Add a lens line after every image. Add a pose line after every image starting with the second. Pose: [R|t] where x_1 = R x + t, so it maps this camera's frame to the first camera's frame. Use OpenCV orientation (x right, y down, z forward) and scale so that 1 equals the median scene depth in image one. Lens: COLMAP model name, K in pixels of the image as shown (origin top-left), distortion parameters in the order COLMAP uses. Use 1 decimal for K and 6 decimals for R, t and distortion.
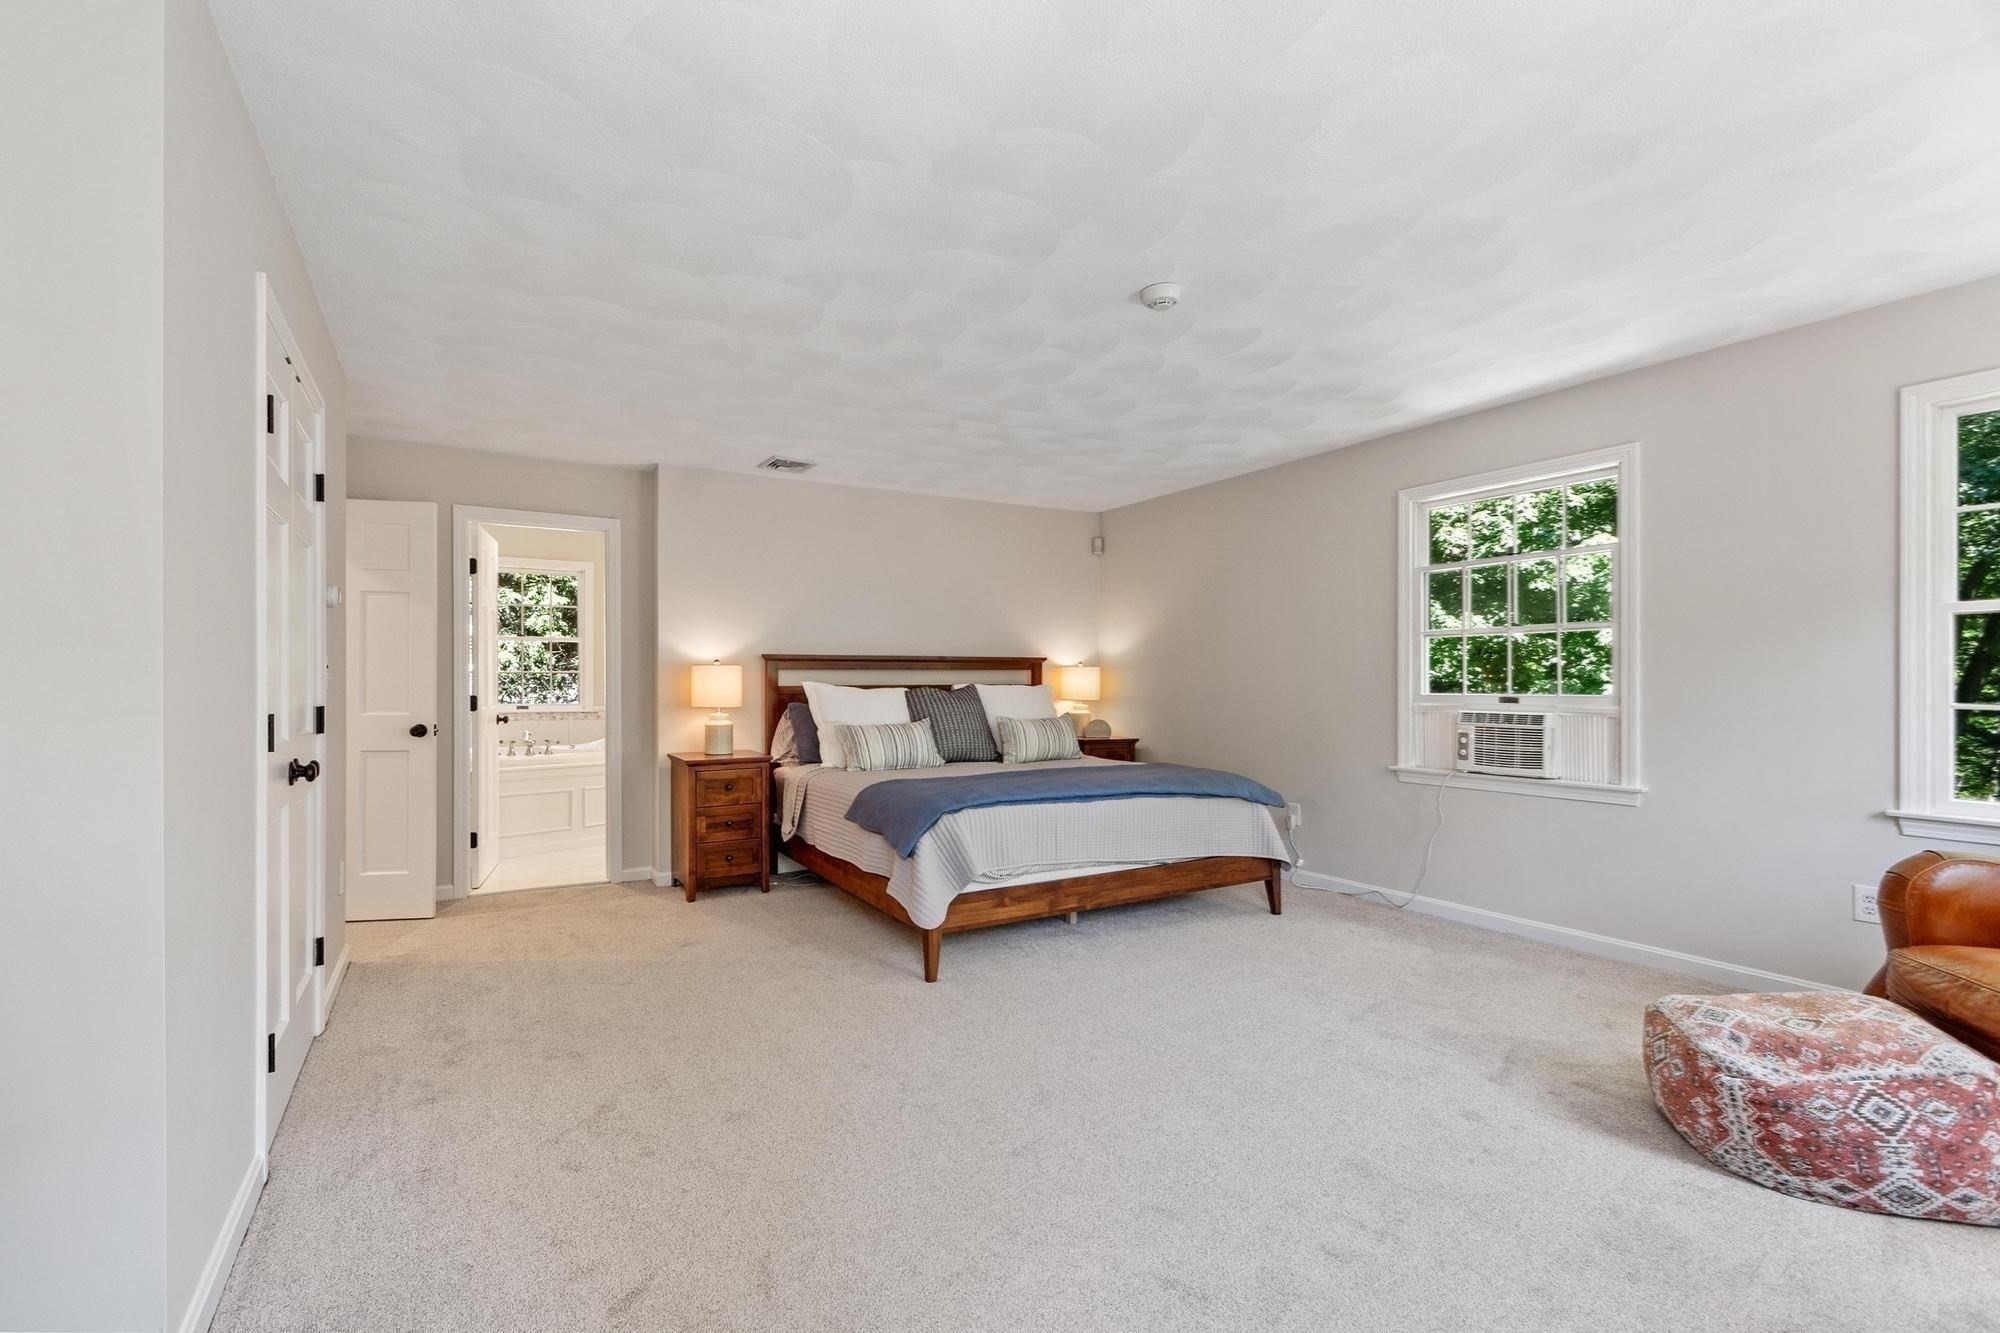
lens RADIAL K [[880.4, 0, 994.8], [0, 880.4, 684.9], [0, 0, 1]] dist [0.002461, 0.000283]
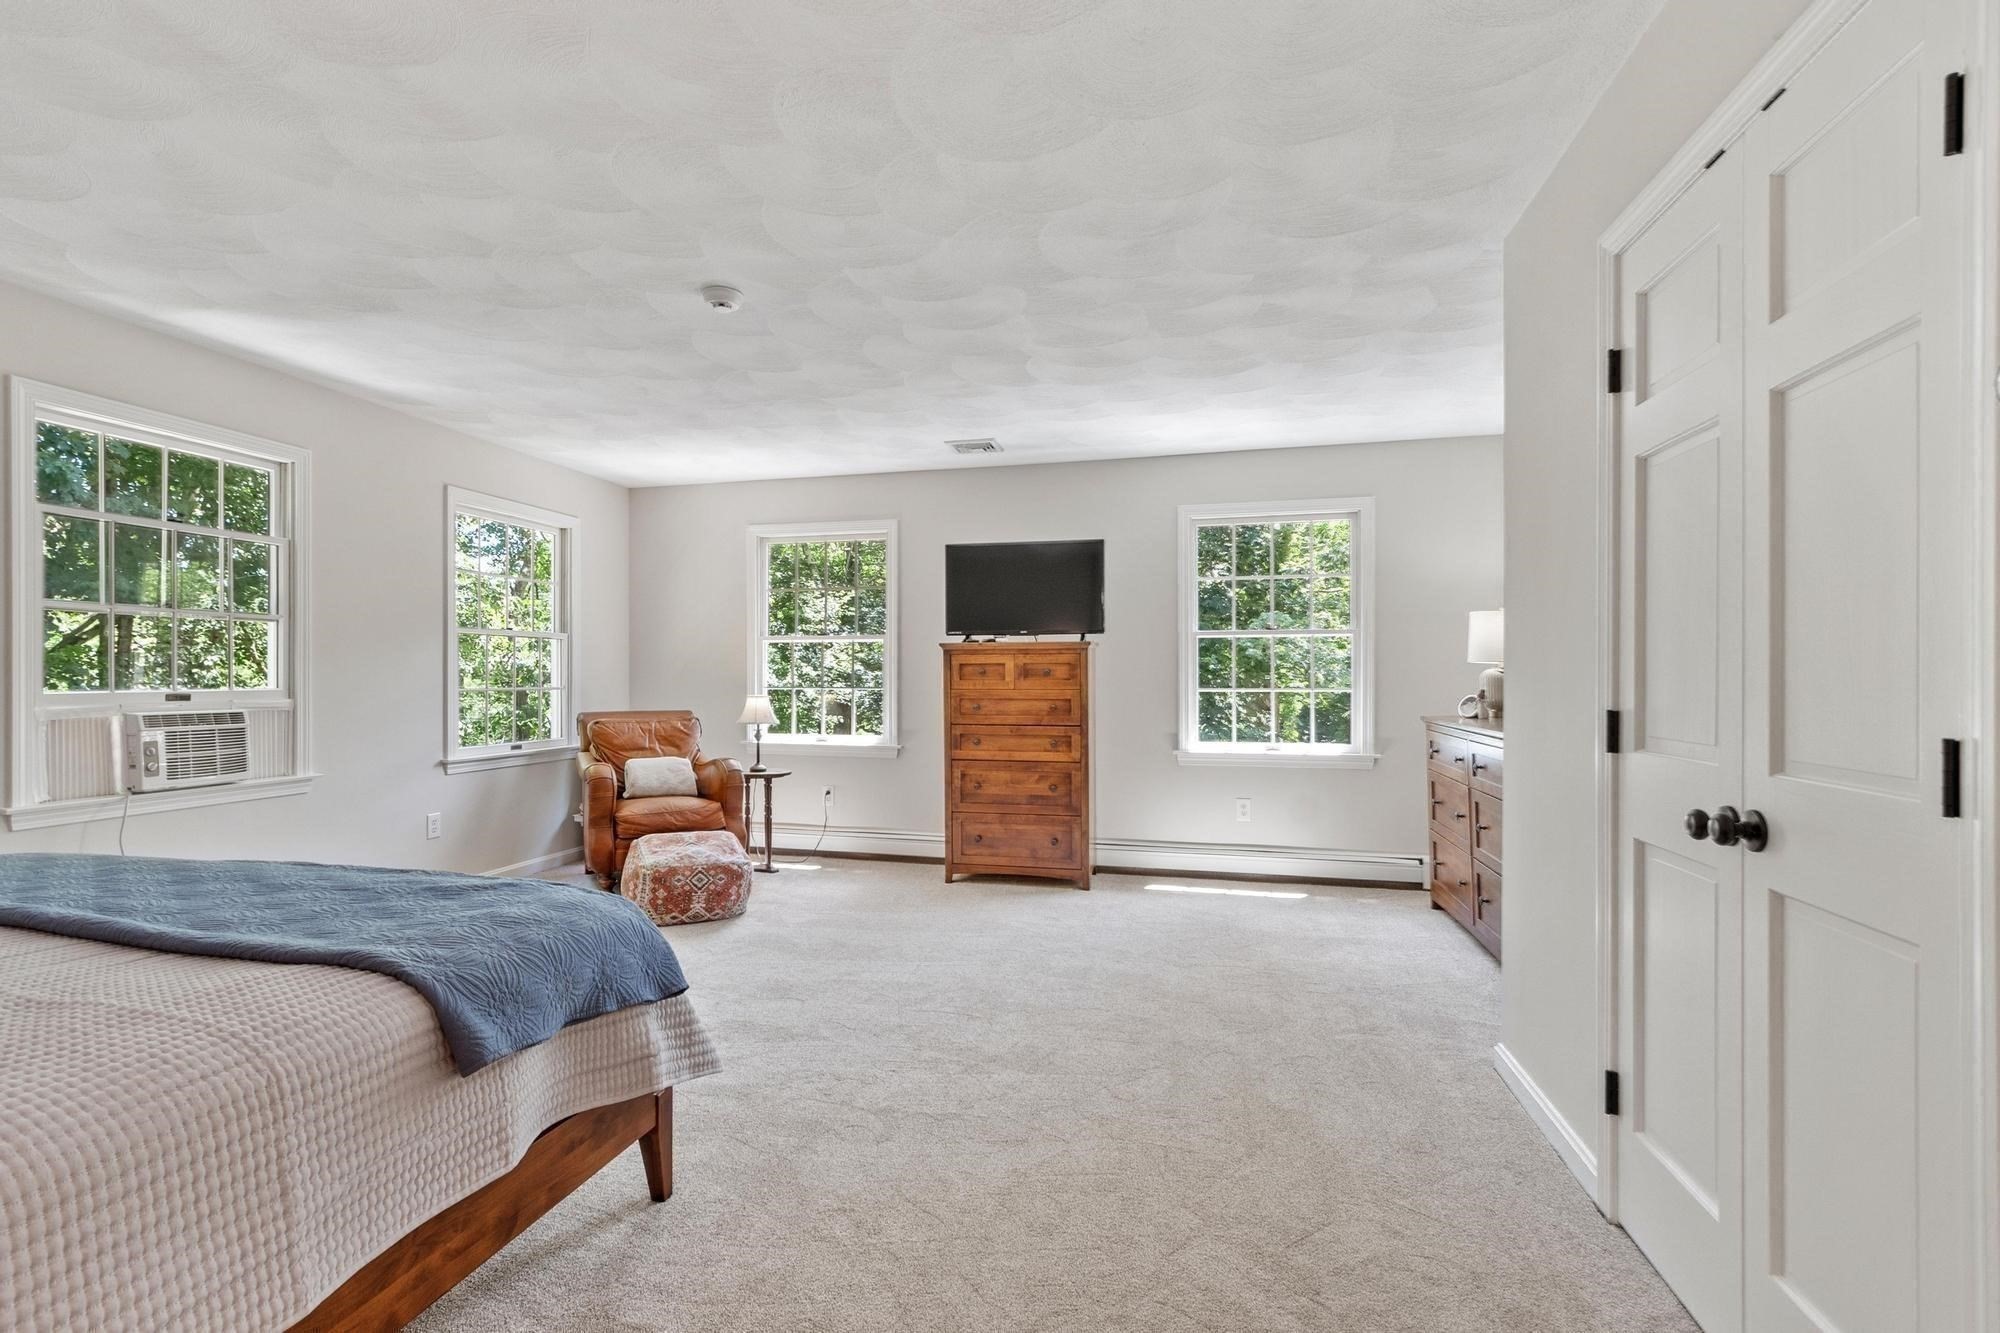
lens RADIAL K [[880.4, 0, 996.4], [0, 880.4, 670.3], [0, 0, 1]] dist [0.002461, 0.000283]
pose [[-0.705246, -0.003040, 0.708956, -0.546187], [-0.007929, 0.999962, -0.003600, -0.010869], [-0.708919, -0.008160, -0.705243, 1.046371]]
